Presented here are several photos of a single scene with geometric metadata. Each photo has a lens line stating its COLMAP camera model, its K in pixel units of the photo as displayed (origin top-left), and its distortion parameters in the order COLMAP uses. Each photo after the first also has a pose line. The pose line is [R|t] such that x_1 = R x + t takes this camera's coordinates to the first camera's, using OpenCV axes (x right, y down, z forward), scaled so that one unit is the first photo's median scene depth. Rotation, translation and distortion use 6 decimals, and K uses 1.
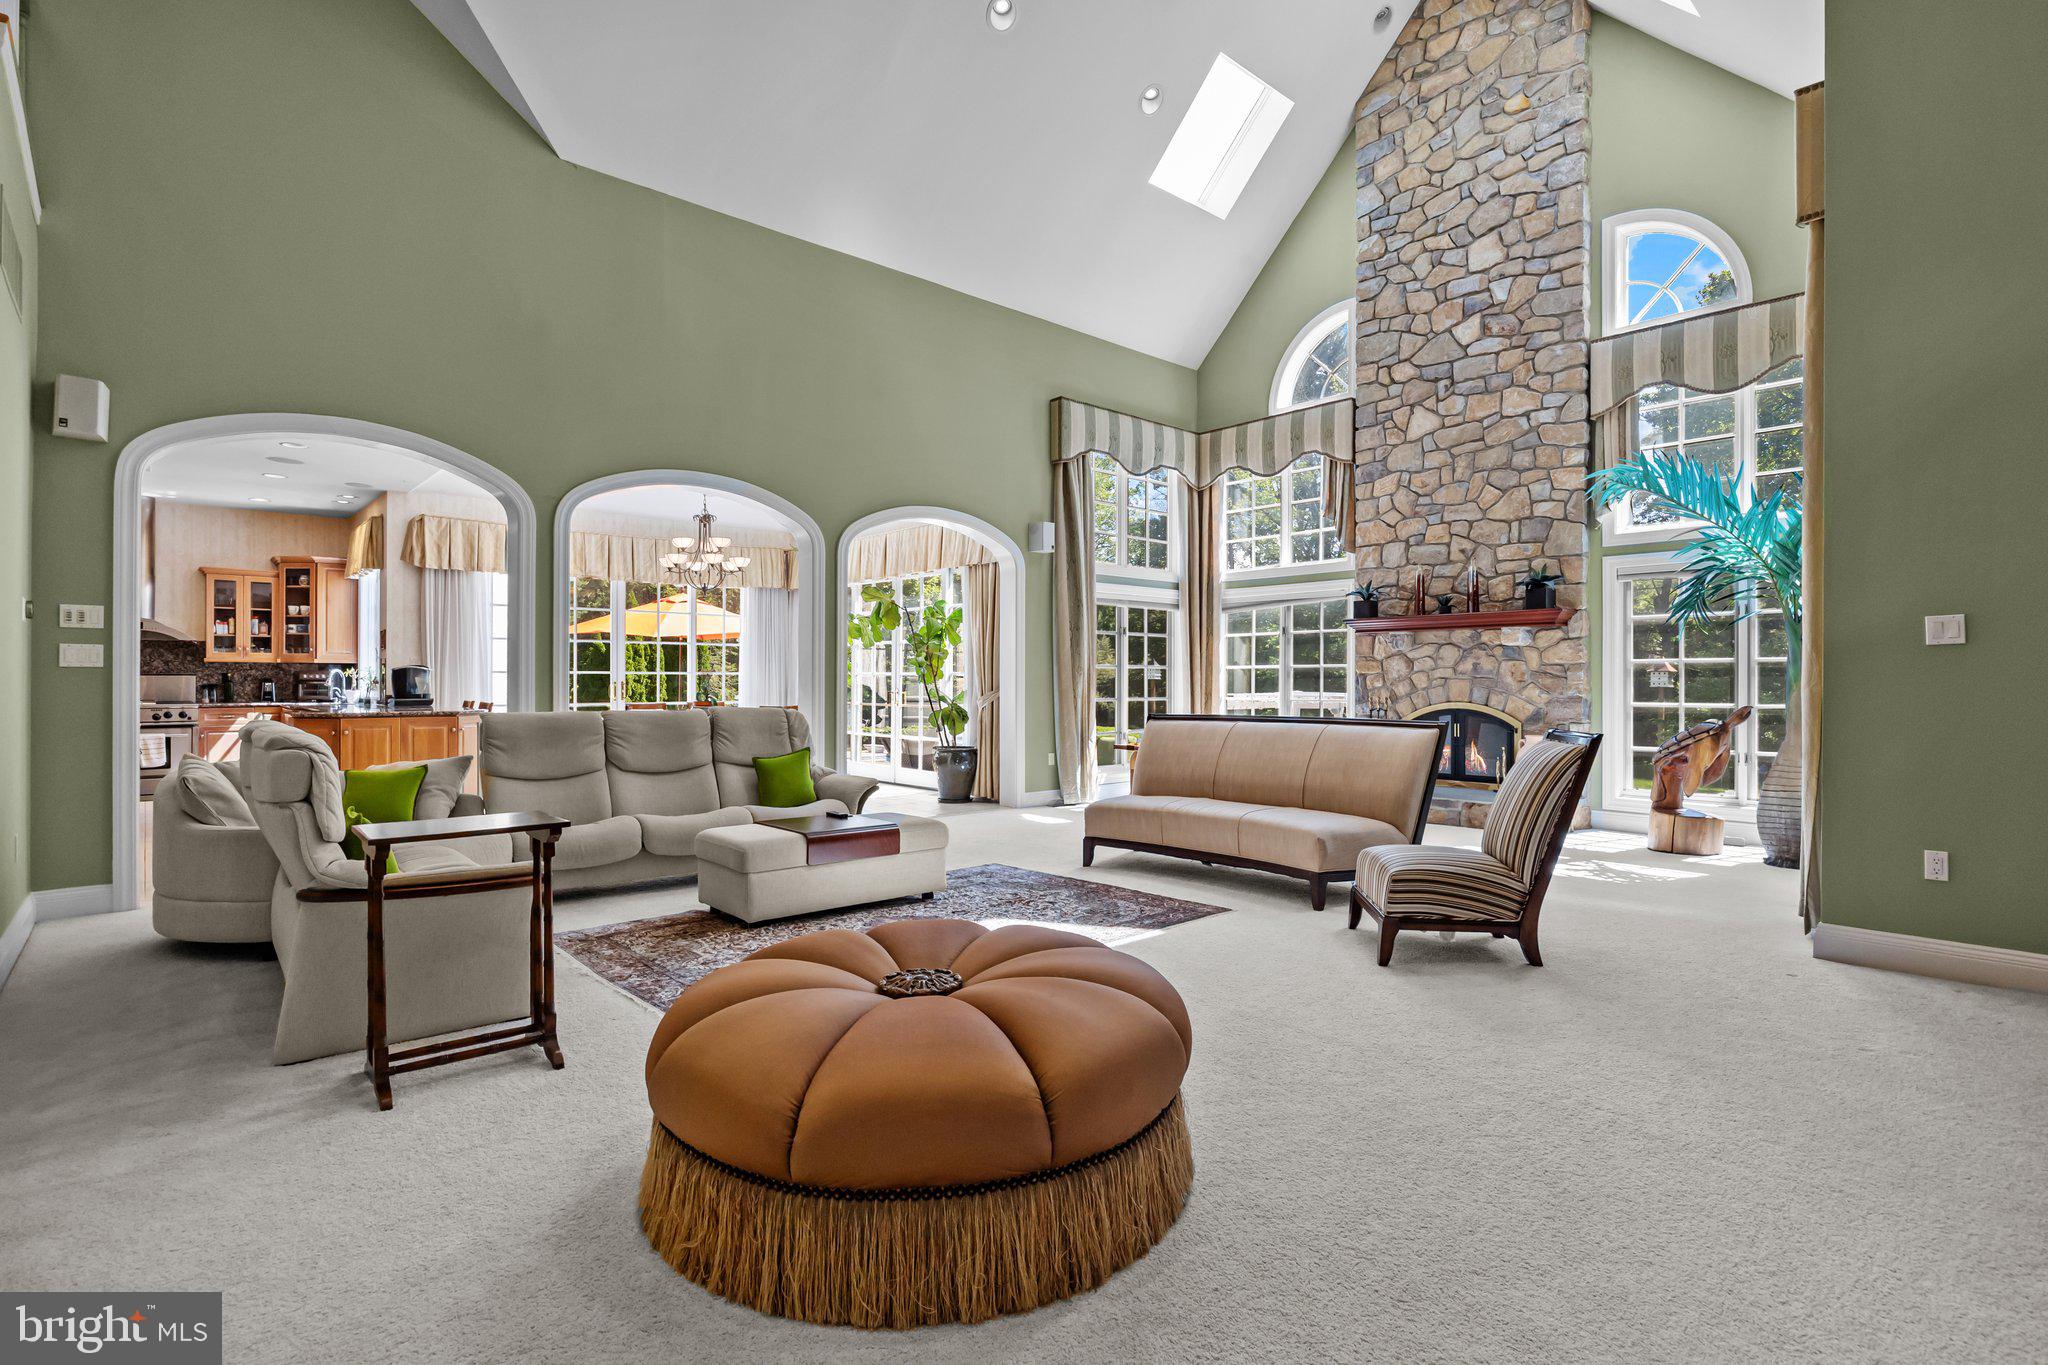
lens RADIAL K [[974.3, 0, 1028.8], [0, 974.3, 684.4], [0, 0, 1]] dist [-0.009355, 0.000263]
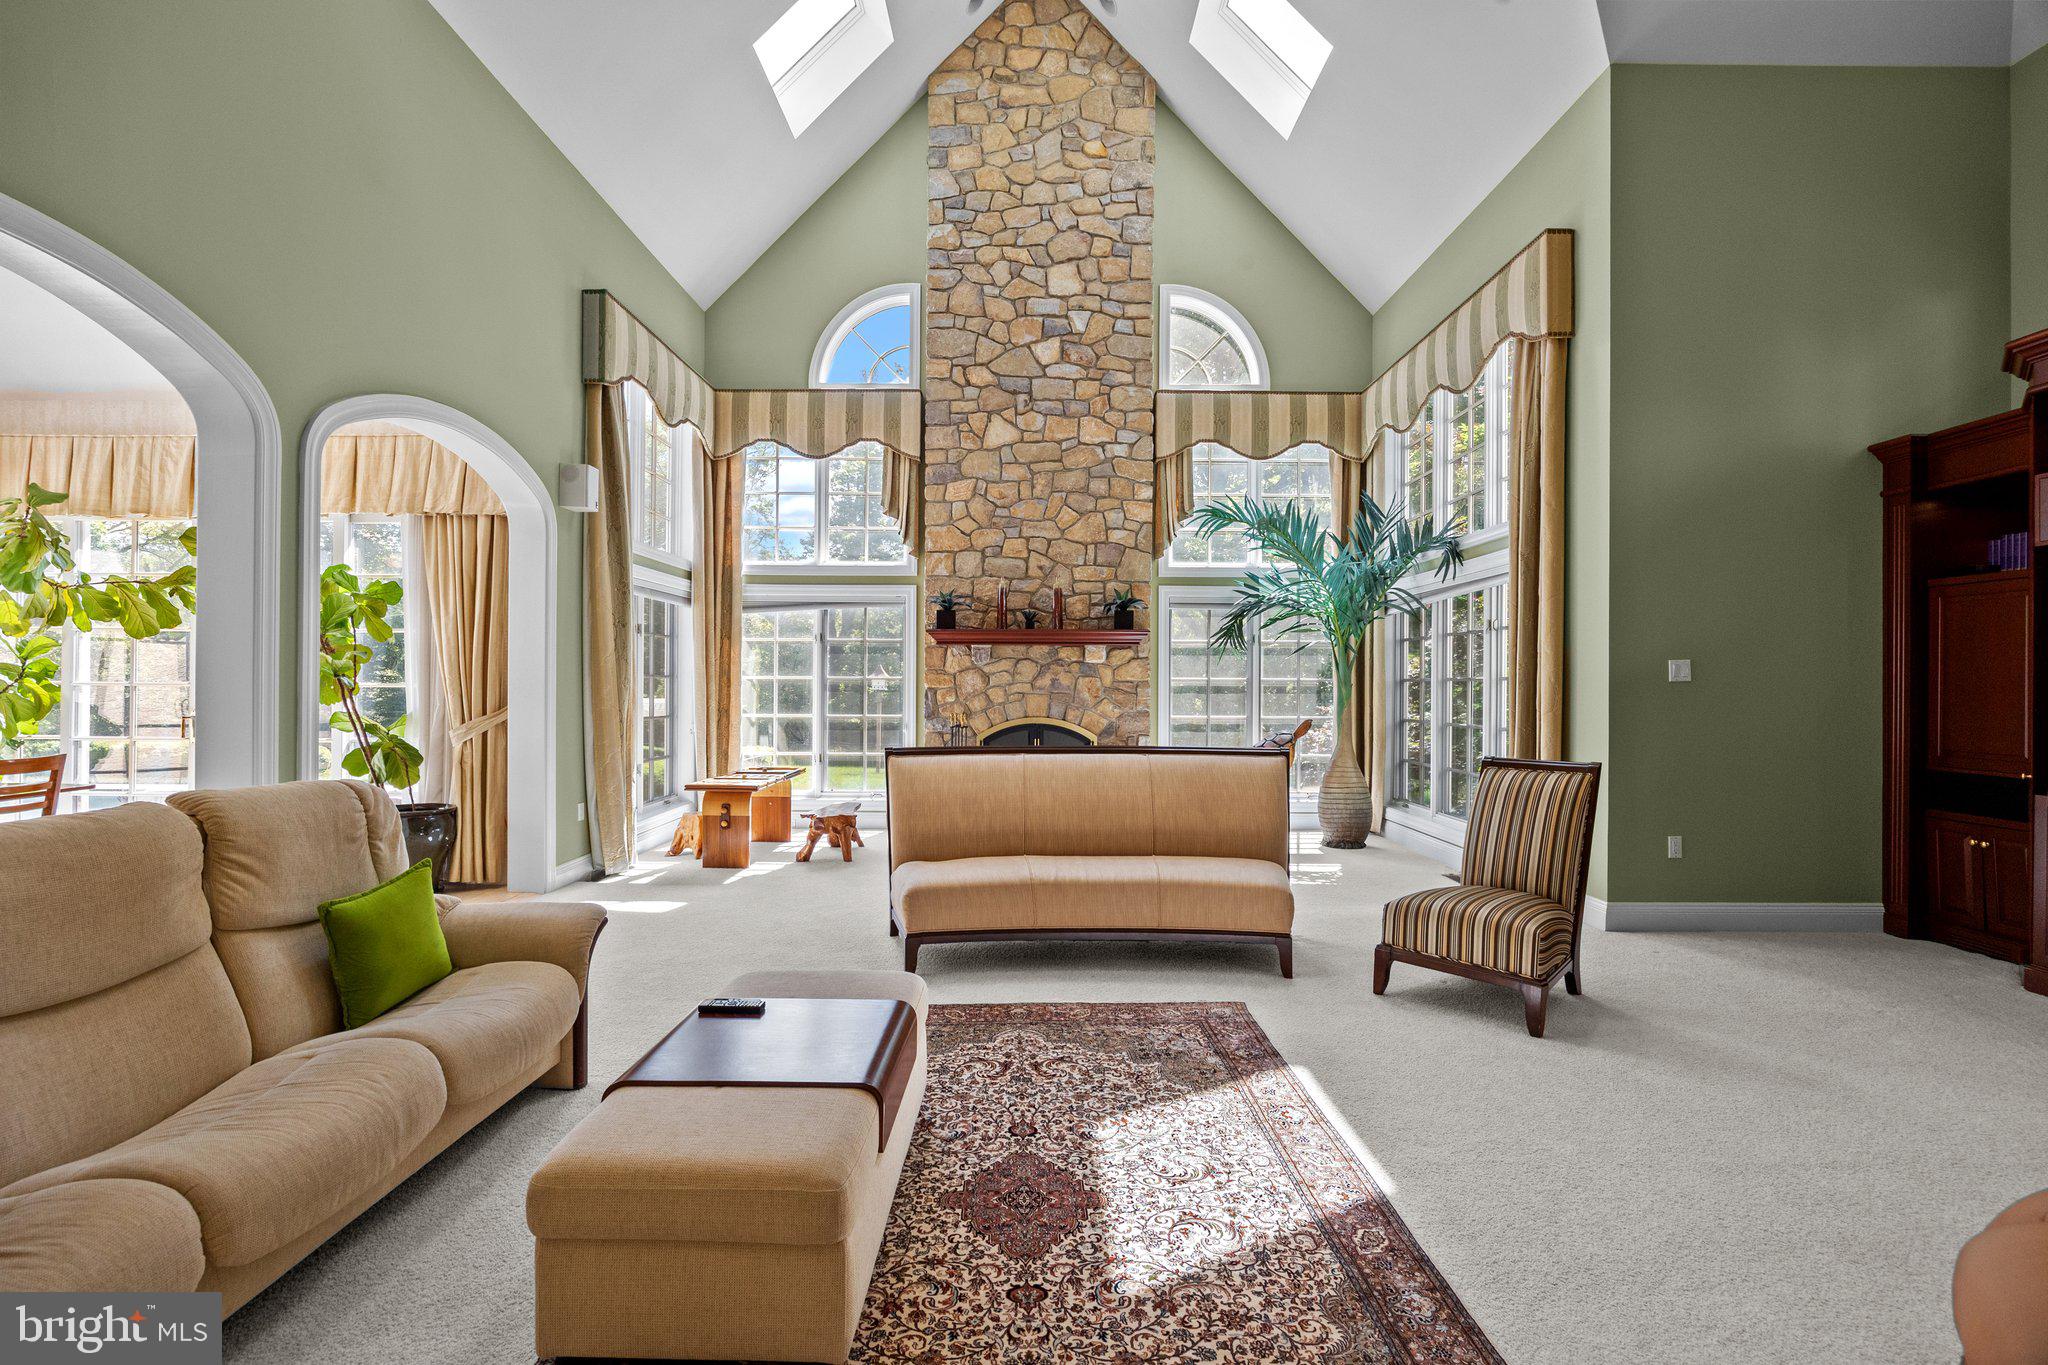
lens RADIAL K [[918.8, 0, 1024.1], [0, 918.8, 683.2], [0, 0, 1]] dist [-0.010405, 0.000394]
pose [[0.673485, 0.002200, 0.739198, -0.264513], [-0.002434, 0.999997, -0.000759, -0.015782], [-0.739197, -0.001288, 0.673488, 0.359947]]
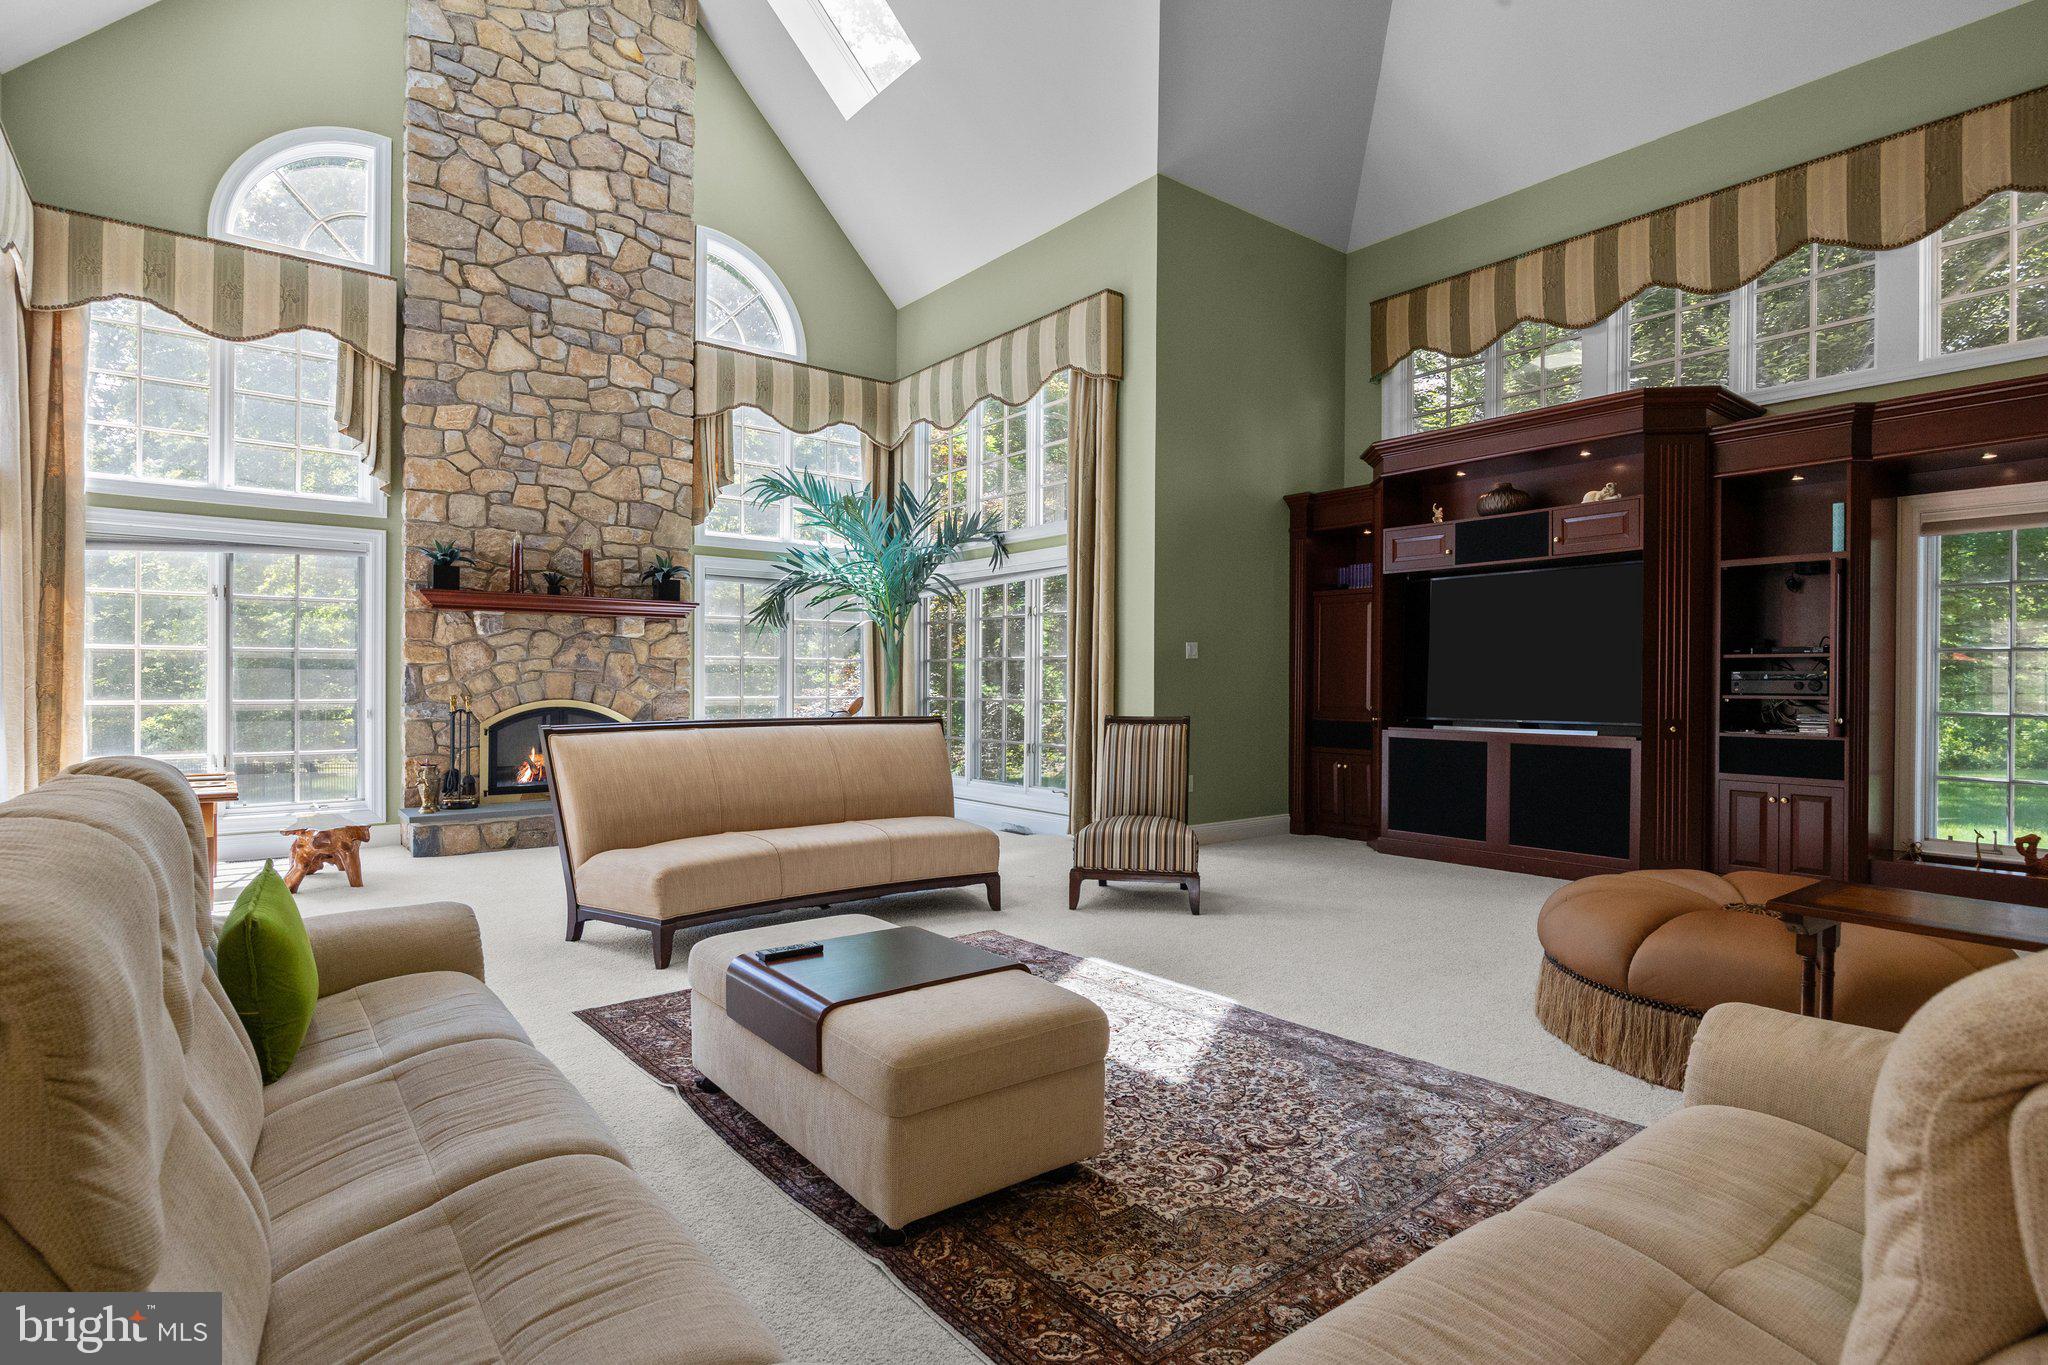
lens RADIAL K [[1034.3, 0, 1025.6], [0, 1034.3, 687.2], [0, 0, 1]] dist [-0.003041, -0.001724]
pose [[0.067138, -0.007390, 0.997716, -0.425675], [-0.003984, 0.999963, 0.007675, -0.001102], [-0.997736, -0.004490, 0.067106, 0.517568]]
